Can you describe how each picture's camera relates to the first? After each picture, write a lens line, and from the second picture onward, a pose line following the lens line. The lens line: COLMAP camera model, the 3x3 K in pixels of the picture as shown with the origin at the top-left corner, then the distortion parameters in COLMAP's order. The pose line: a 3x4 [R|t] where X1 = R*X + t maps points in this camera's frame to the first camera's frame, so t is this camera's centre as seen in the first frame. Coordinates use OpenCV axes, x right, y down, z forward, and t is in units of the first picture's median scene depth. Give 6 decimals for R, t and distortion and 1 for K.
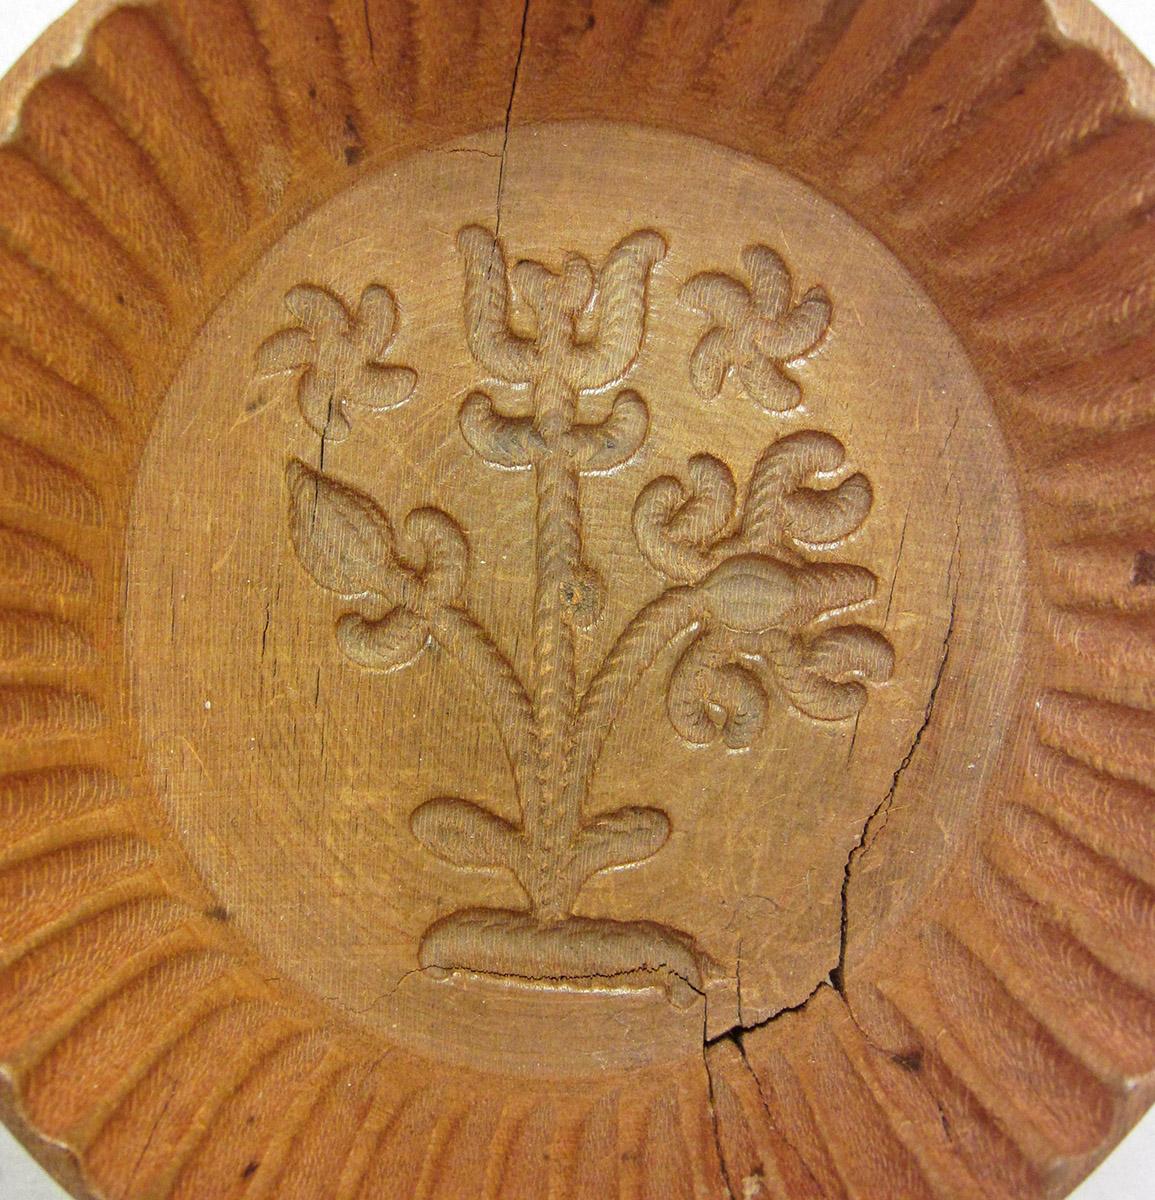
lens RADIAL K [[1114.1, 0, 577.5], [0, 1114.1, 600.0], [0, 0, 1]] dist [-0.012987, 0.002178]
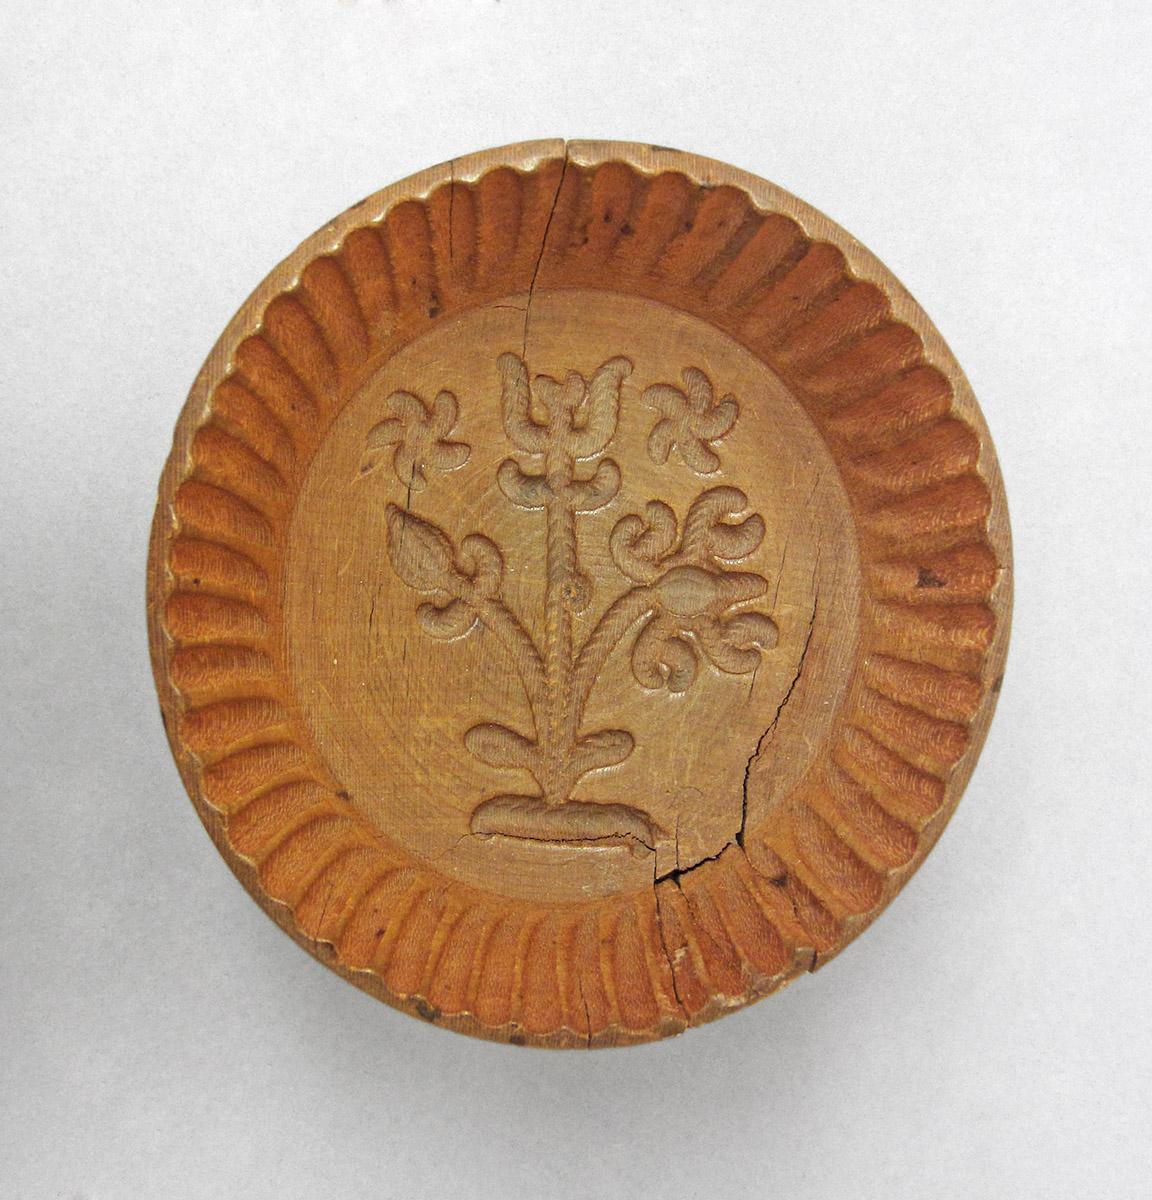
lens RADIAL K [[1114.1, 0, 576.0], [0, 1114.1, 600.0], [0, 0, 1]] dist [-0.012987, 0.002178]
pose [[0.999850, 0.004561, 0.016715, -0.023554], [-0.004615, 0.999984, 0.003161, 0.001892], [-0.016700, -0.003238, 0.999855, -0.554680]]
